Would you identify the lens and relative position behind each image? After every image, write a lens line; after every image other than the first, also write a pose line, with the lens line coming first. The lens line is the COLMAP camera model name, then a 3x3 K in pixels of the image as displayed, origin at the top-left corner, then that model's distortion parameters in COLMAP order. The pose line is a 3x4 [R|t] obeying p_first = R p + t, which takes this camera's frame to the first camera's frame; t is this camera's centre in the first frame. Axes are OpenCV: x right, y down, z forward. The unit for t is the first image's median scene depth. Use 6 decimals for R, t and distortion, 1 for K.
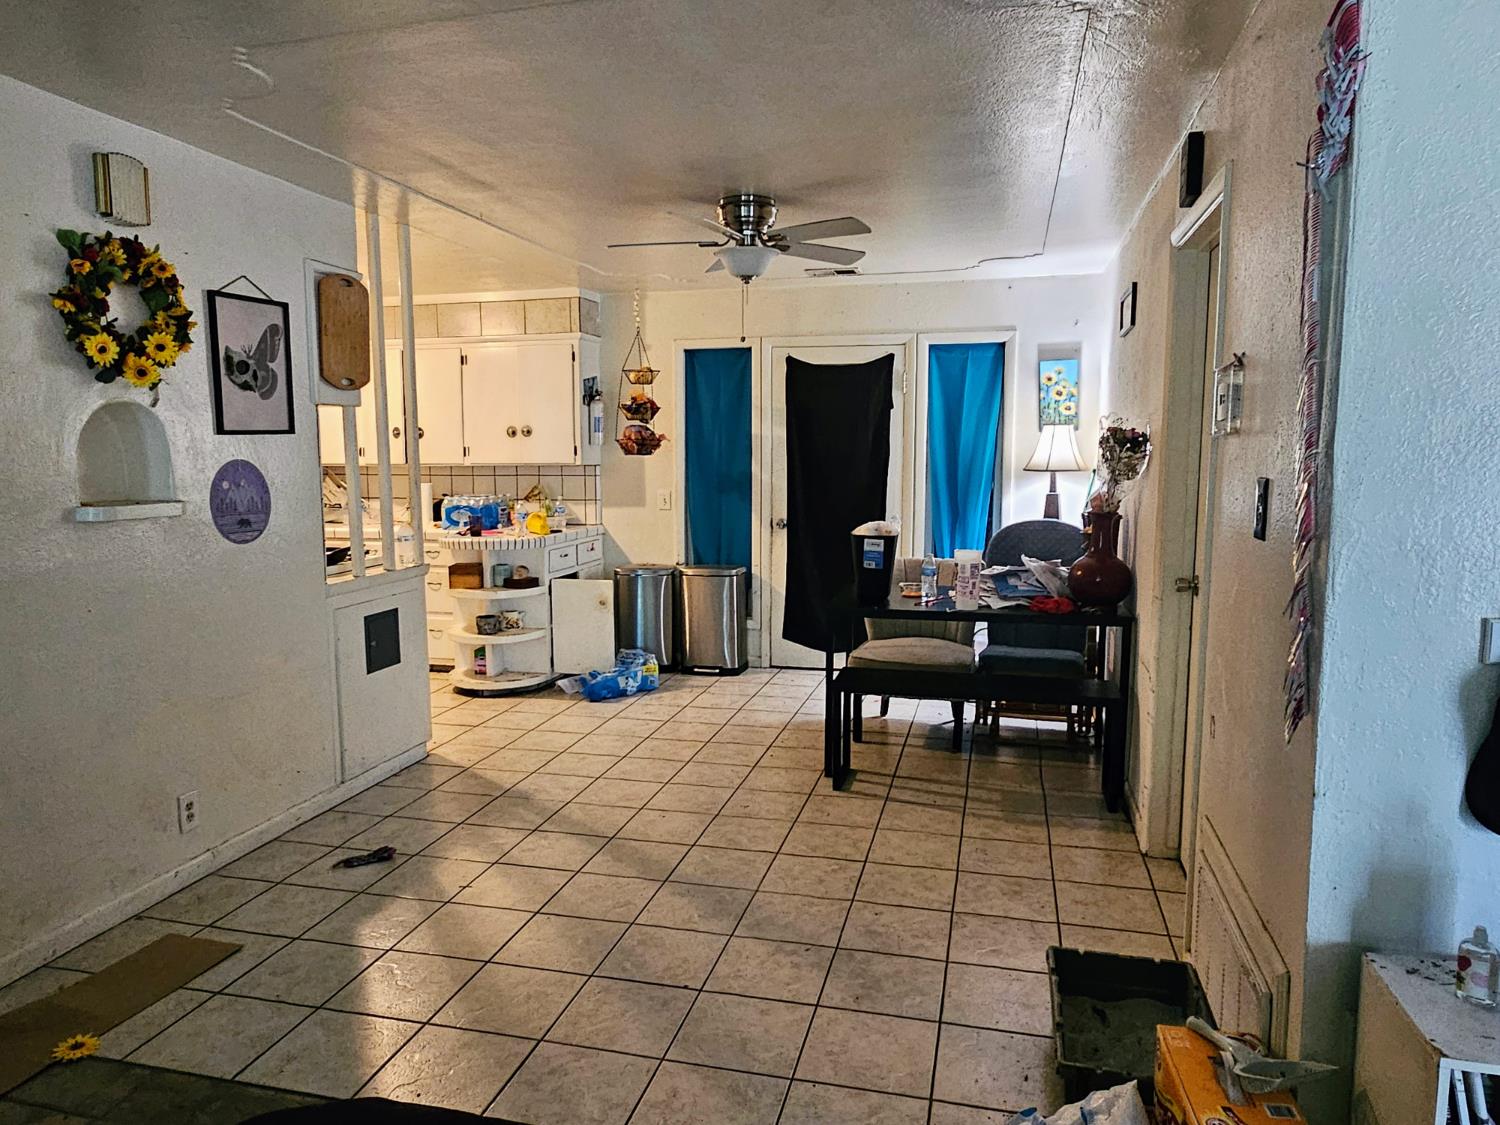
lens RADIAL K [[1013.2, 0, 750.0], [0, 1013.2, 562.5], [0, 0, 1]] dist [0.003588, -0.002621]
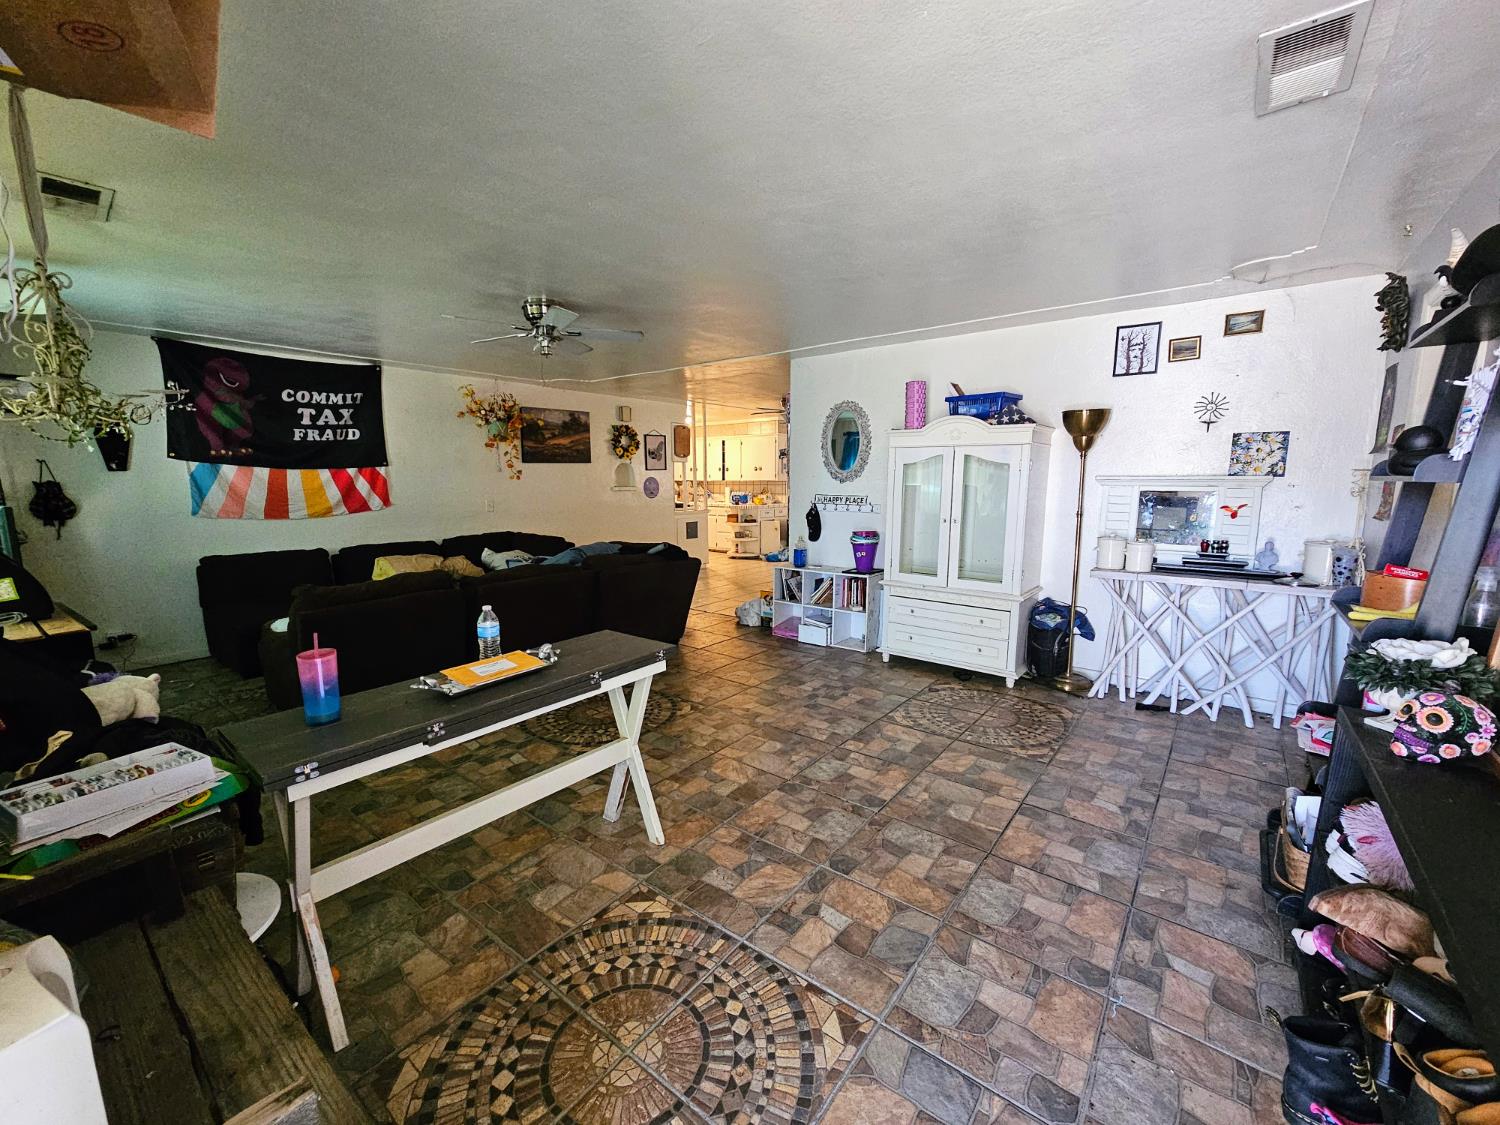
lens RADIAL K [[607.6, 0, 750.0], [0, 607.6, 562.5], [0, 0, 1]] dist [0.001532, -0.000086]
pose [[0.913593, 0.055496, -0.402825, 0.487931], [-0.045113, 0.998361, 0.035229, 0.077817], [0.404120, -0.014012, 0.914599, -0.601477]]
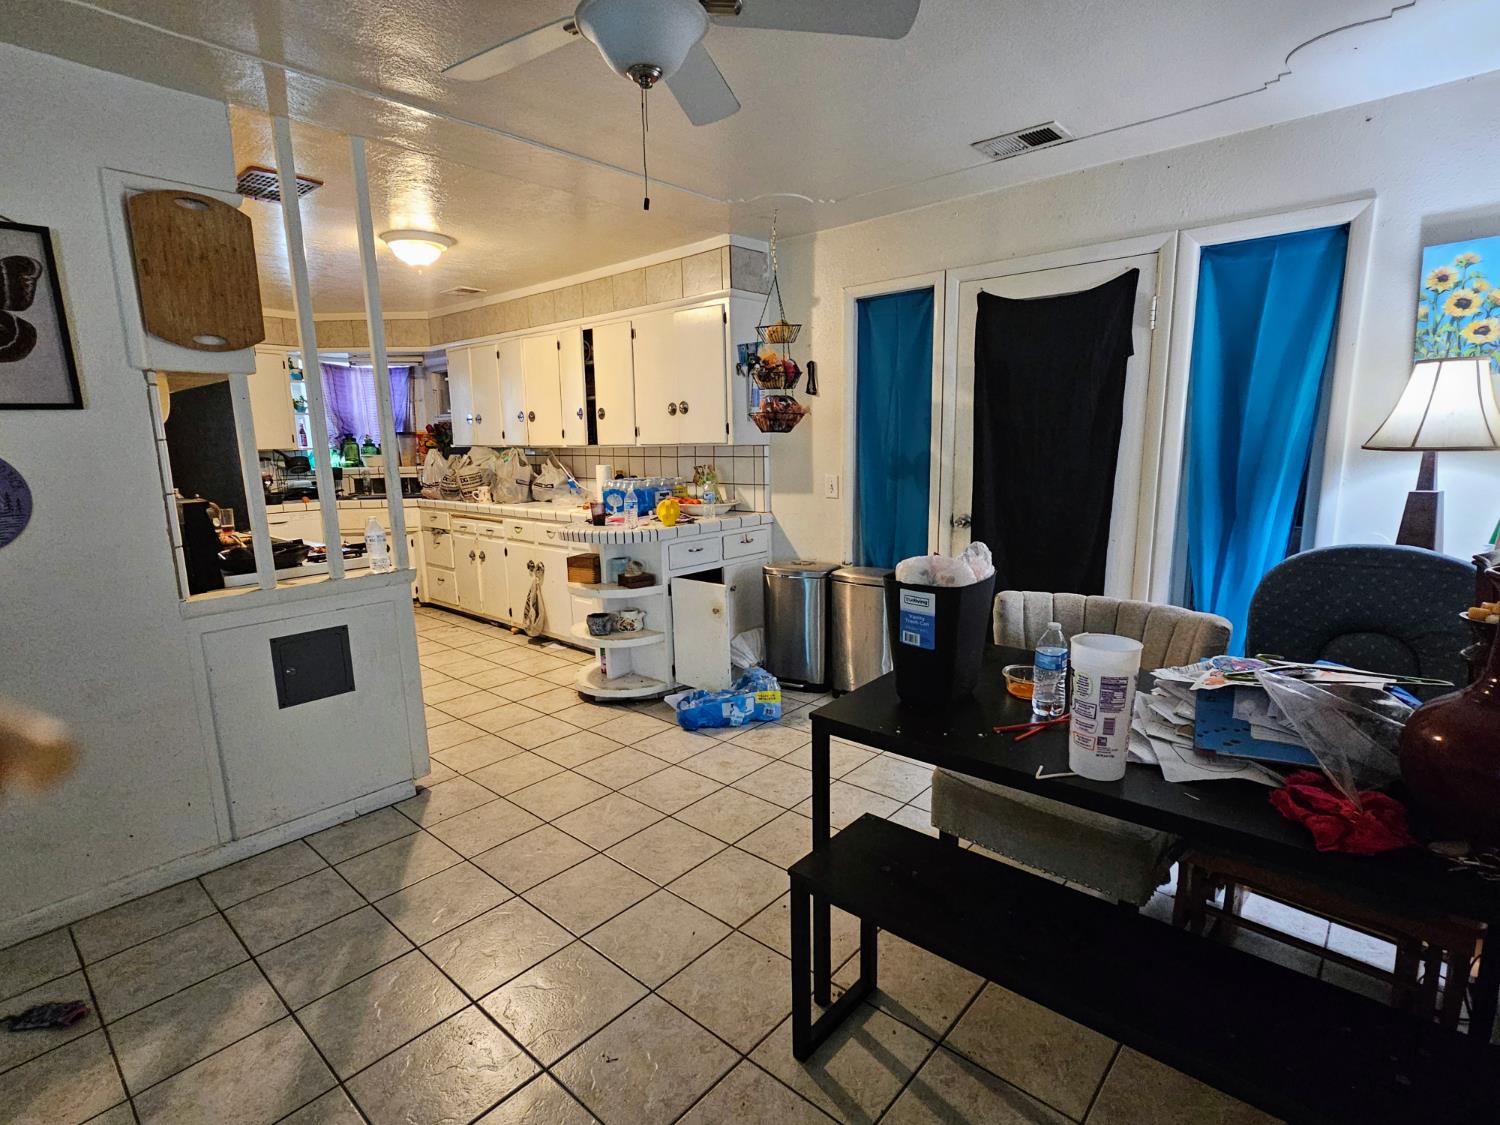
lens RADIAL K [[748.0, 0, 751.9], [0, 748.0, 568.4], [0, 0, 1]] dist [-0.001128, -0.000408]
pose [[0.886088, 0.066863, -0.458669, 0.164687], [-0.035171, 0.996387, 0.077304, -0.044960], [0.462180, -0.052366, 0.885239, 0.475830]]
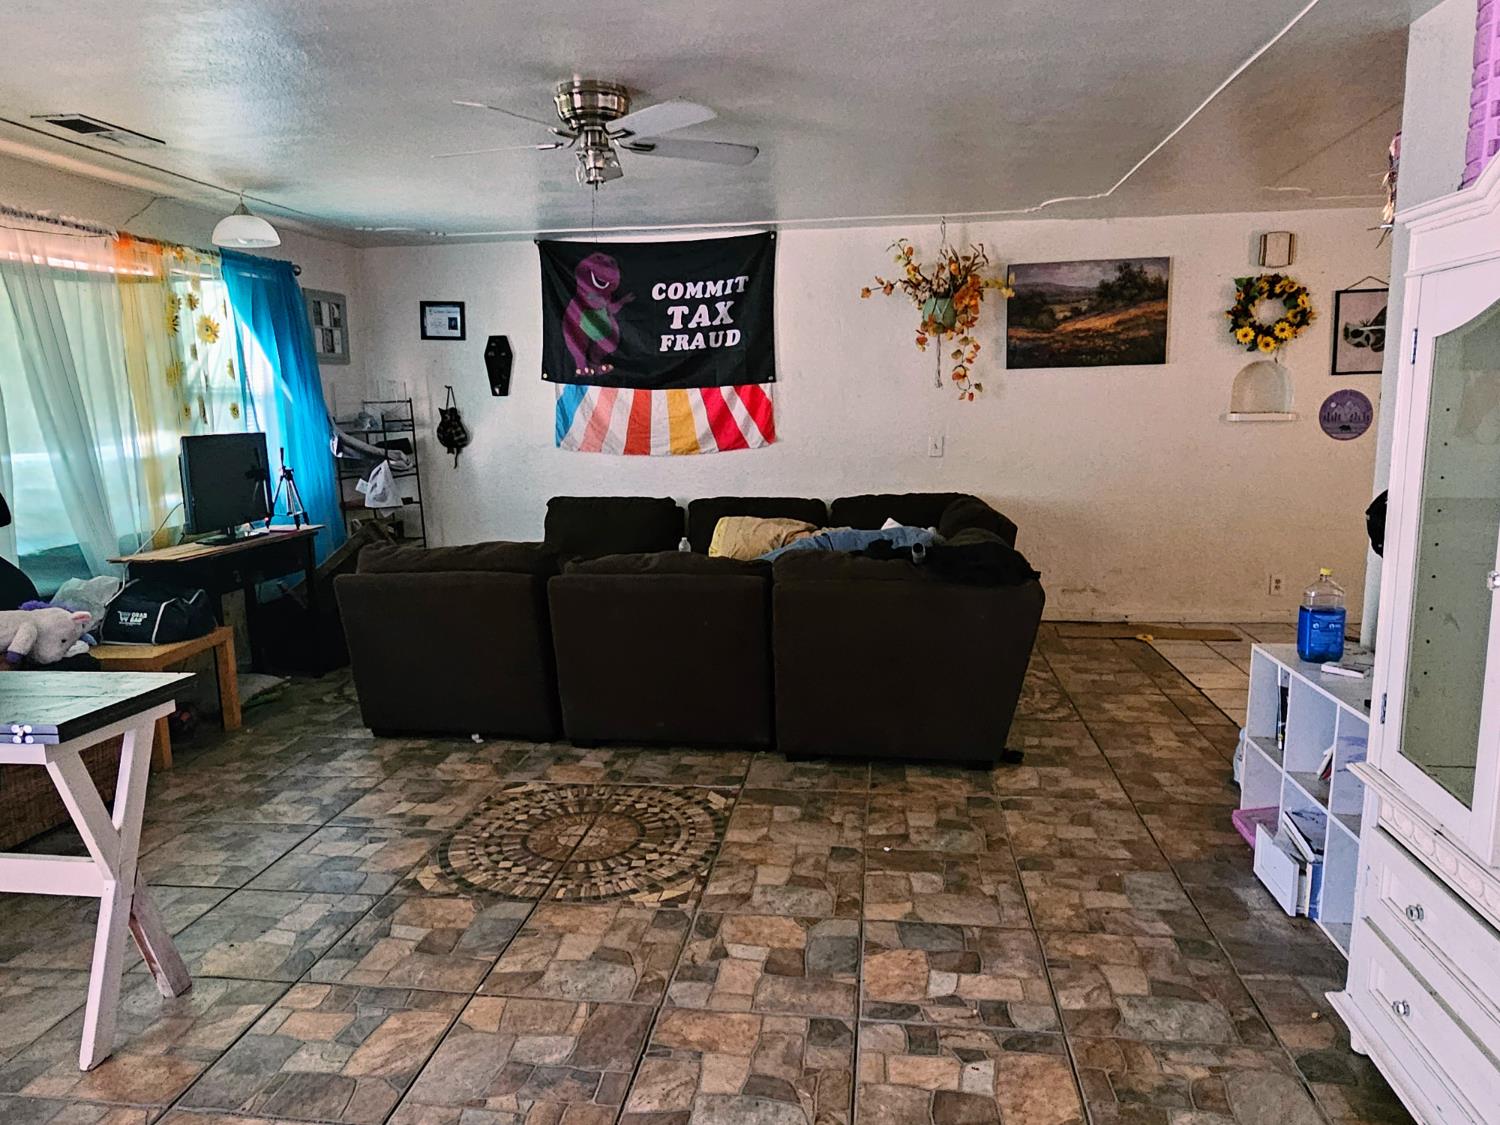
lens RADIAL K [[1013.2, 0, 750.0], [0, 1013.2, 562.5], [0, 0, 1]] dist [0.003588, -0.002621]
pose [[0.117383, 0.159574, -0.980182, 0.645985], [-0.098217, 0.984032, 0.148438, 0.016827], [0.988218, 0.078847, 0.131181, -0.104805]]
